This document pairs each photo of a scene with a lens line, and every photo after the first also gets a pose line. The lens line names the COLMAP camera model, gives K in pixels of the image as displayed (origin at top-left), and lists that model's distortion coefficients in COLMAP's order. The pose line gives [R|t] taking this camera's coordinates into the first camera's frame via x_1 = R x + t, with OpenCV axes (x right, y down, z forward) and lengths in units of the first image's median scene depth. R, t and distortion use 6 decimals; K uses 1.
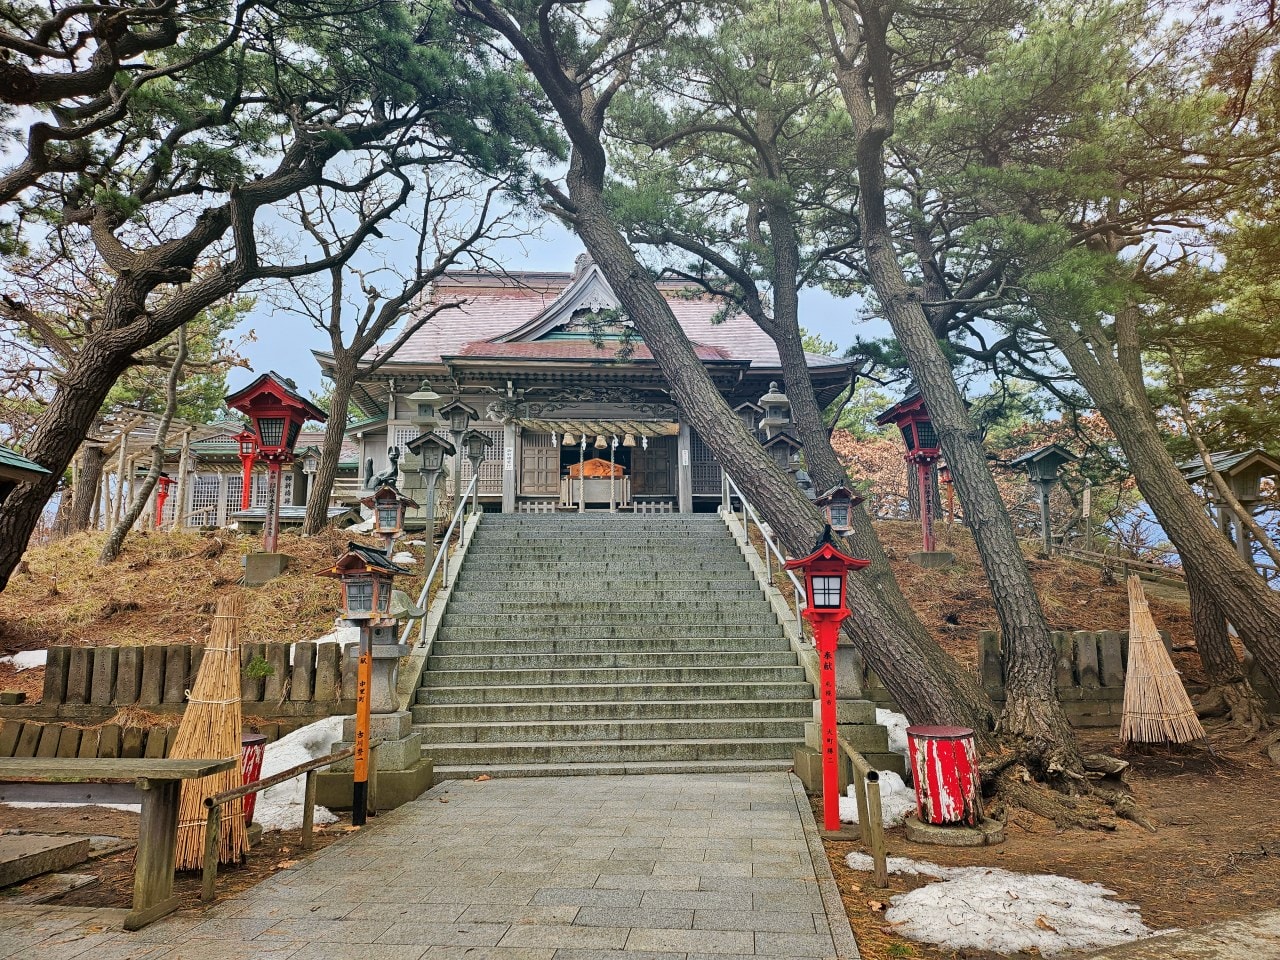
lens RADIAL K [[907.9, 0, 642.4], [0, 907.9, 490.4], [0, 0, 1]] dist [0.085573, -0.094785]
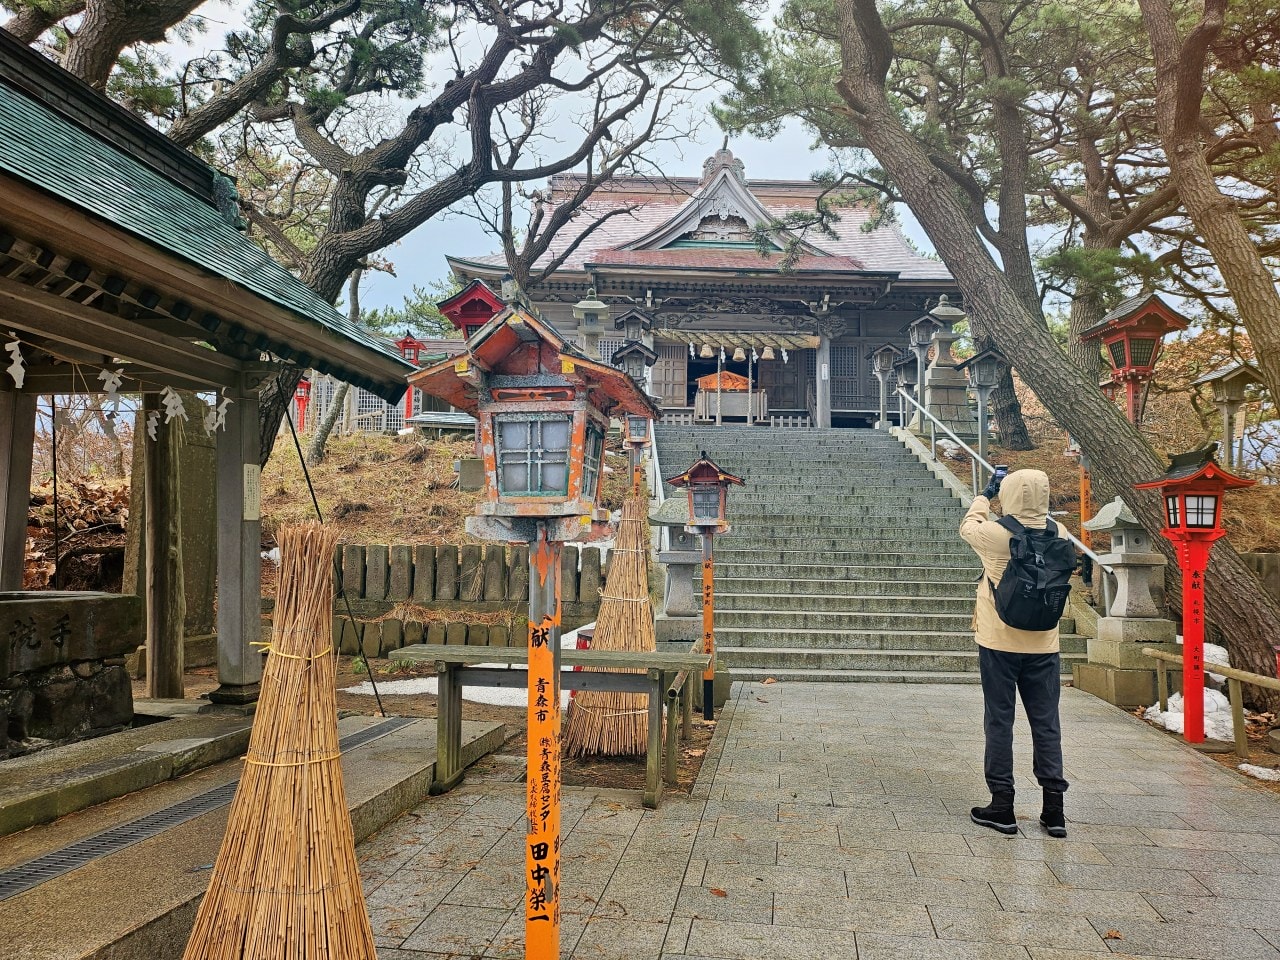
lens RADIAL K [[907.9, 0, 642.4], [0, 907.9, 490.4], [0, 0, 1]] dist [0.085573, -0.094785]
pose [[0.999234, 0.023030, -0.031630, -0.153909], [-0.019918, 0.995240, 0.095396, 0.002112], [0.033676, -0.094693, 0.994937, -0.006150]]
